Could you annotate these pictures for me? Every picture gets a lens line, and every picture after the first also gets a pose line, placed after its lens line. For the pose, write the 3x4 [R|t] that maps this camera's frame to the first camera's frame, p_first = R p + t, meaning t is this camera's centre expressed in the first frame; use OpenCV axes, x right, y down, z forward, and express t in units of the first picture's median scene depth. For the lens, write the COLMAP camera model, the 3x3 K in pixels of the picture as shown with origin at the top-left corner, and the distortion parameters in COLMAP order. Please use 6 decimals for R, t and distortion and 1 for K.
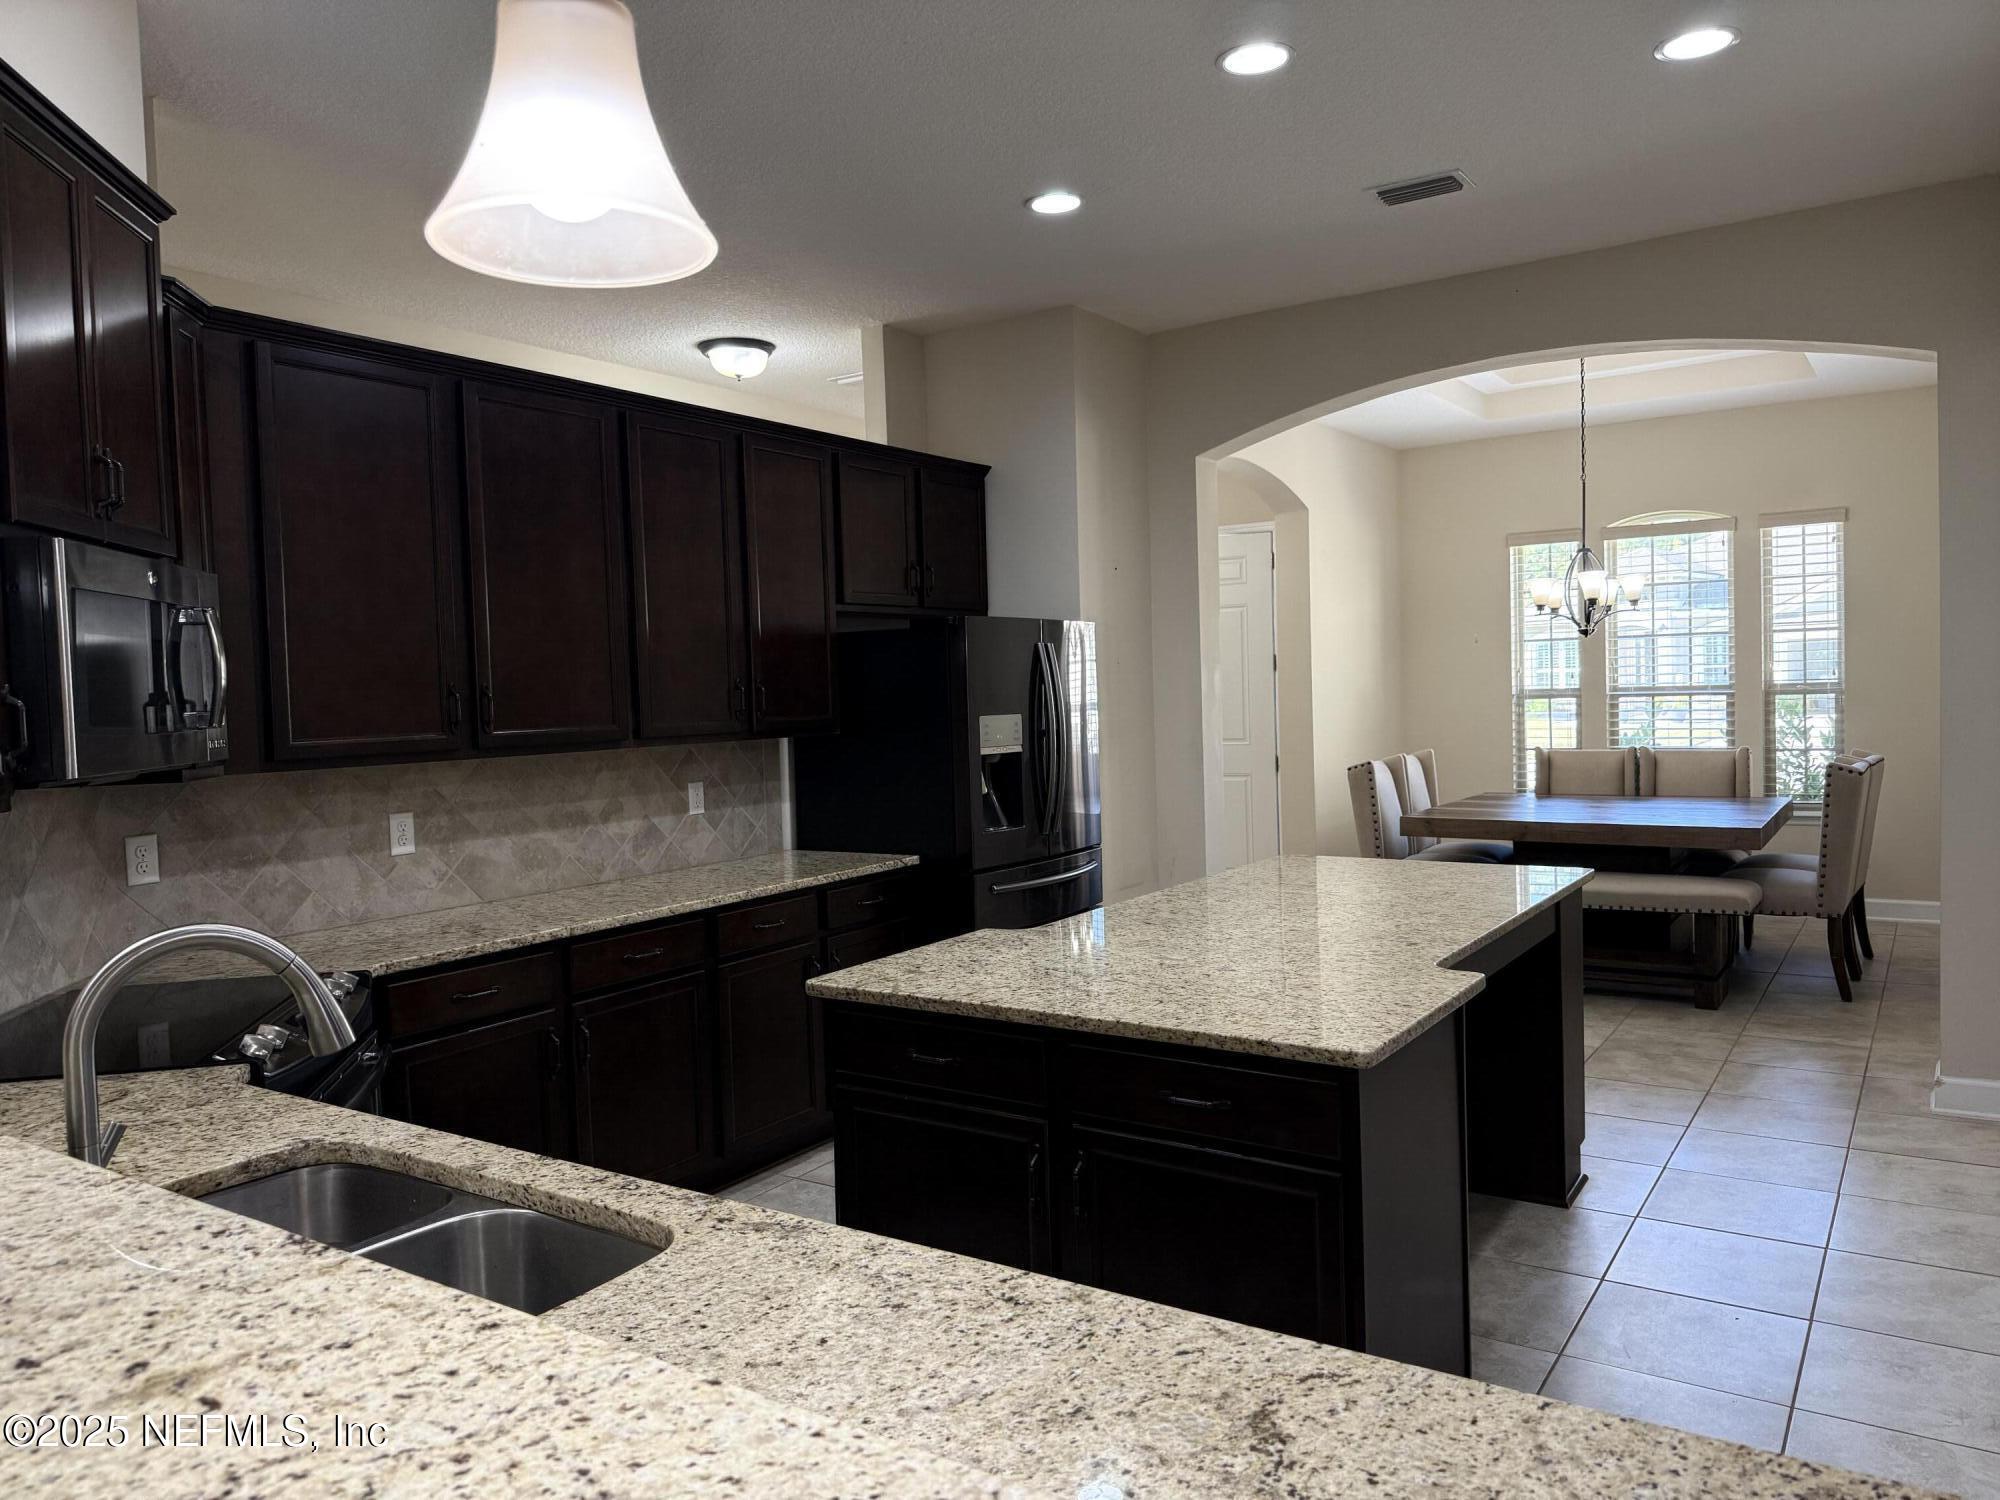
lens RADIAL K [[1408.8, 0, 1001.7], [0, 1408.8, 749.8], [0, 0, 1]] dist [0.047269, -0.072562]
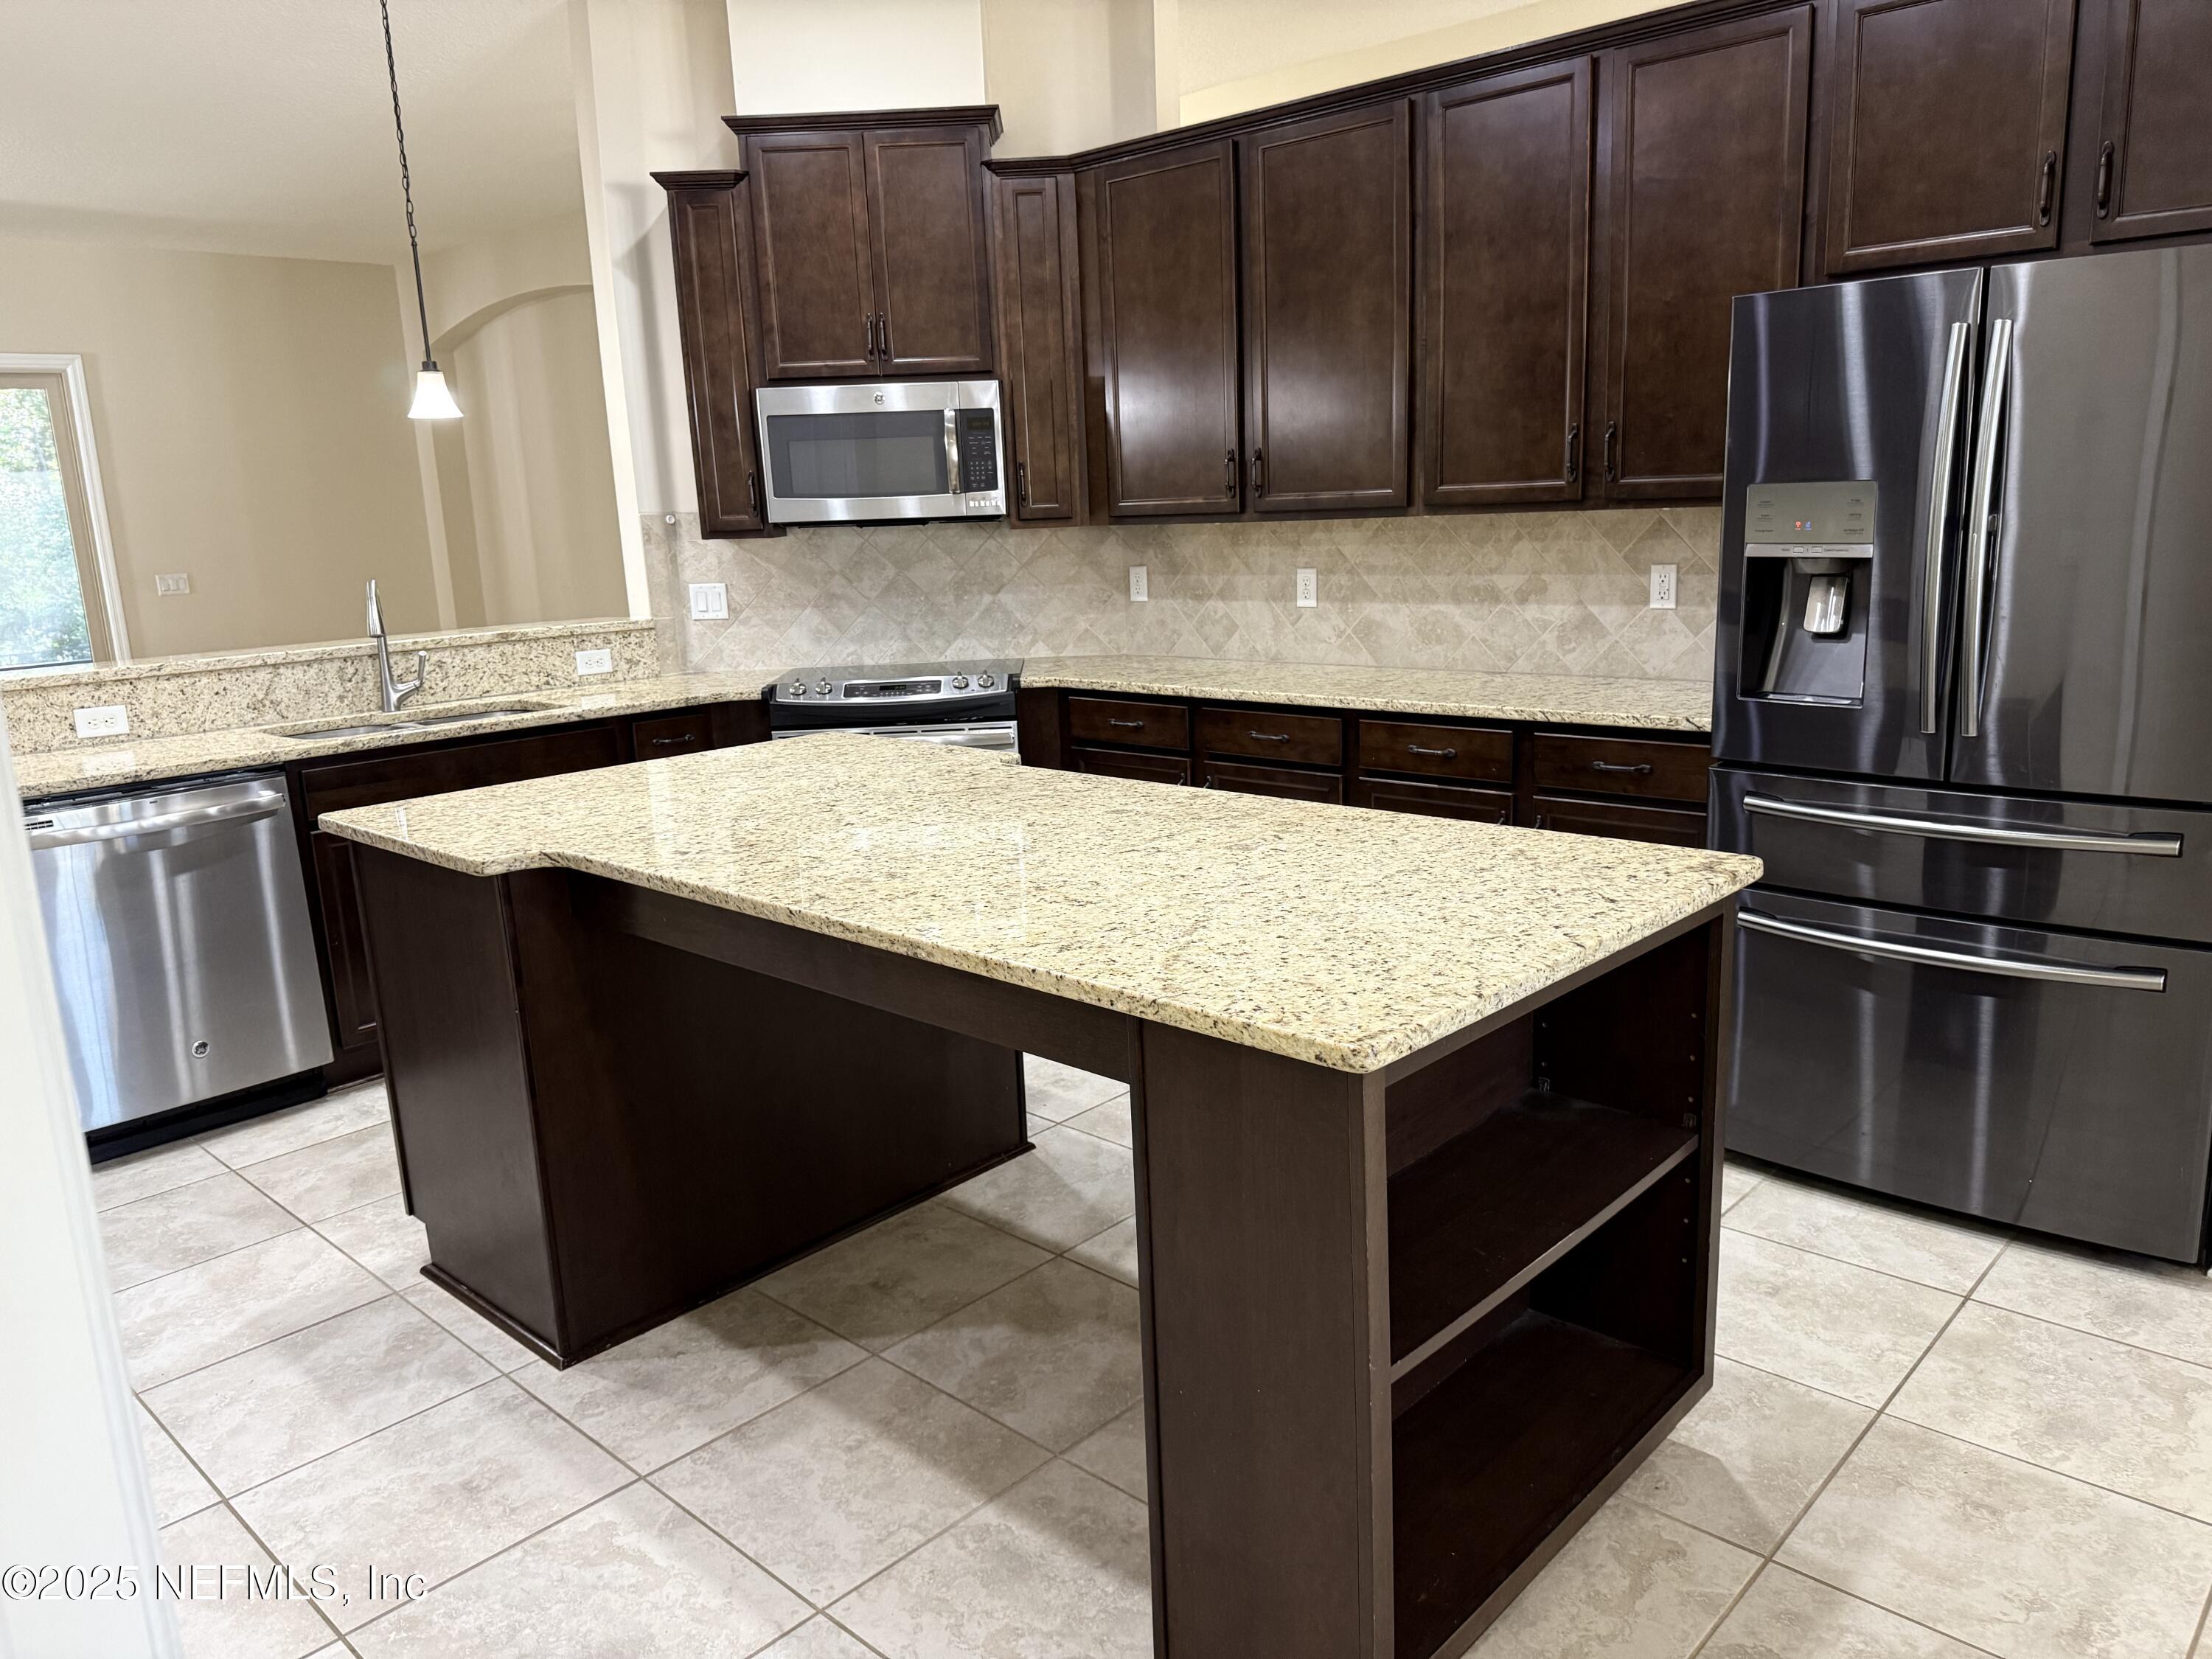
lens RADIAL K [[1558.2, 0, 1145.8], [0, 1558.2, 882.7], [0, 0, 1]] dist [0.047269, -0.072562]
pose [[-0.164934, 0.267004, -0.949476, 0.778803], [0.001131, 0.962711, 0.270530, -0.046295], [0.986304, 0.043546, -0.159086, 1.052528]]
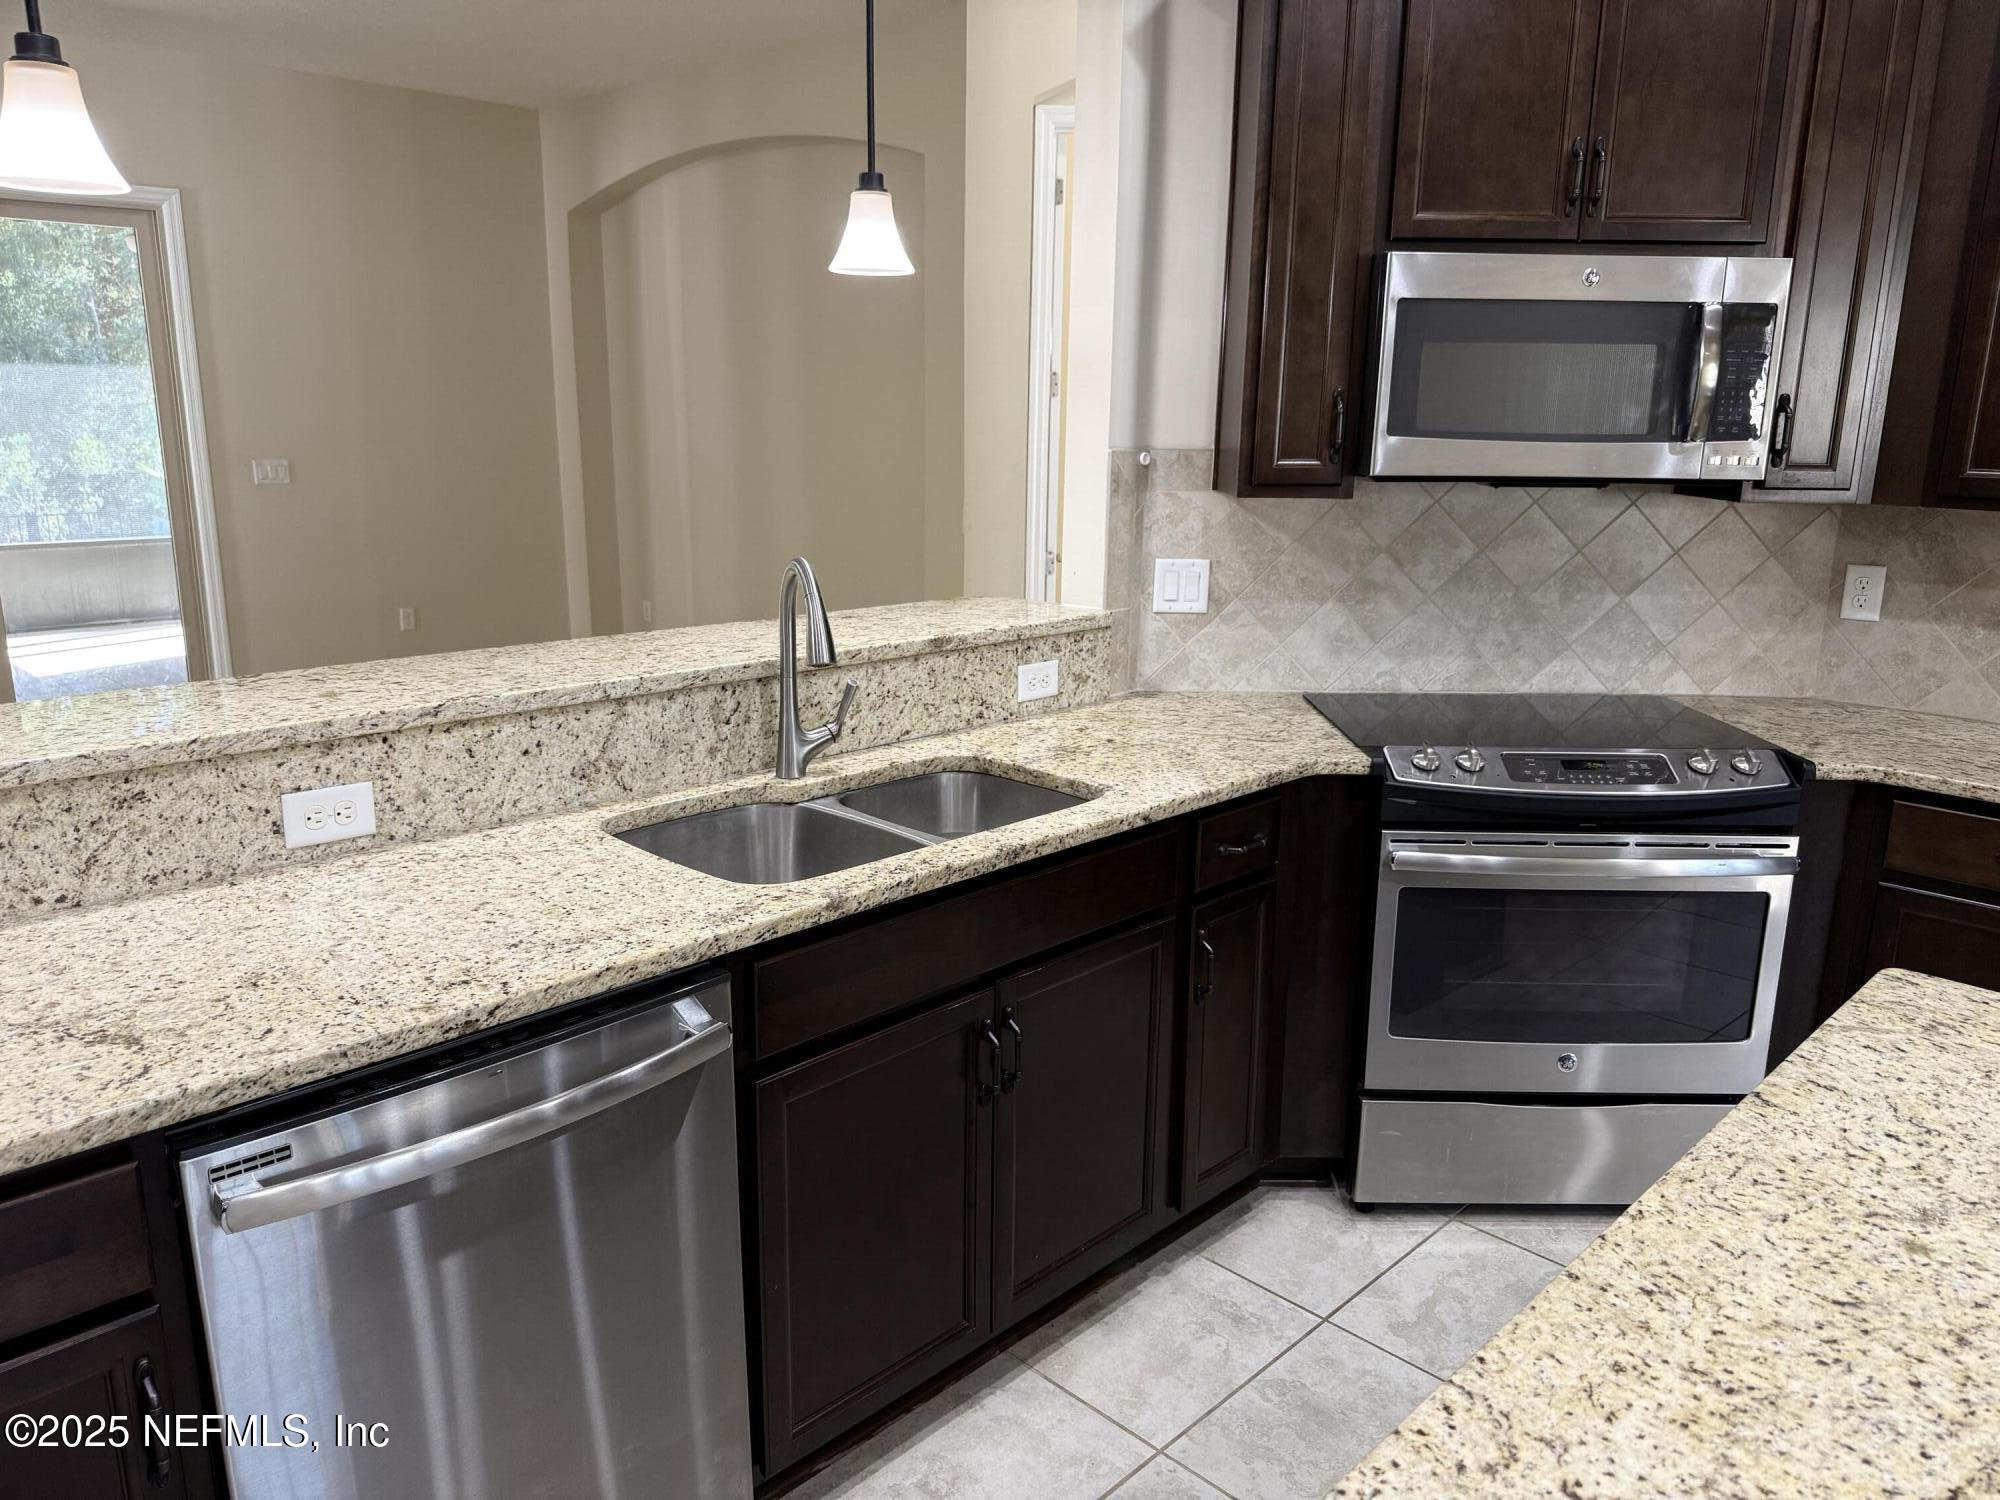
lens RADIAL K [[1408.8, 0, 1003.7], [0, 1408.8, 759.4], [0, 0, 1]] dist [0.047269, -0.072562]
pose [[-0.198002, 0.258131, -0.945602, 0.308078], [-0.048539, 0.960936, 0.272481, -0.032111], [0.978999, 0.099850, -0.177738, 0.533164]]
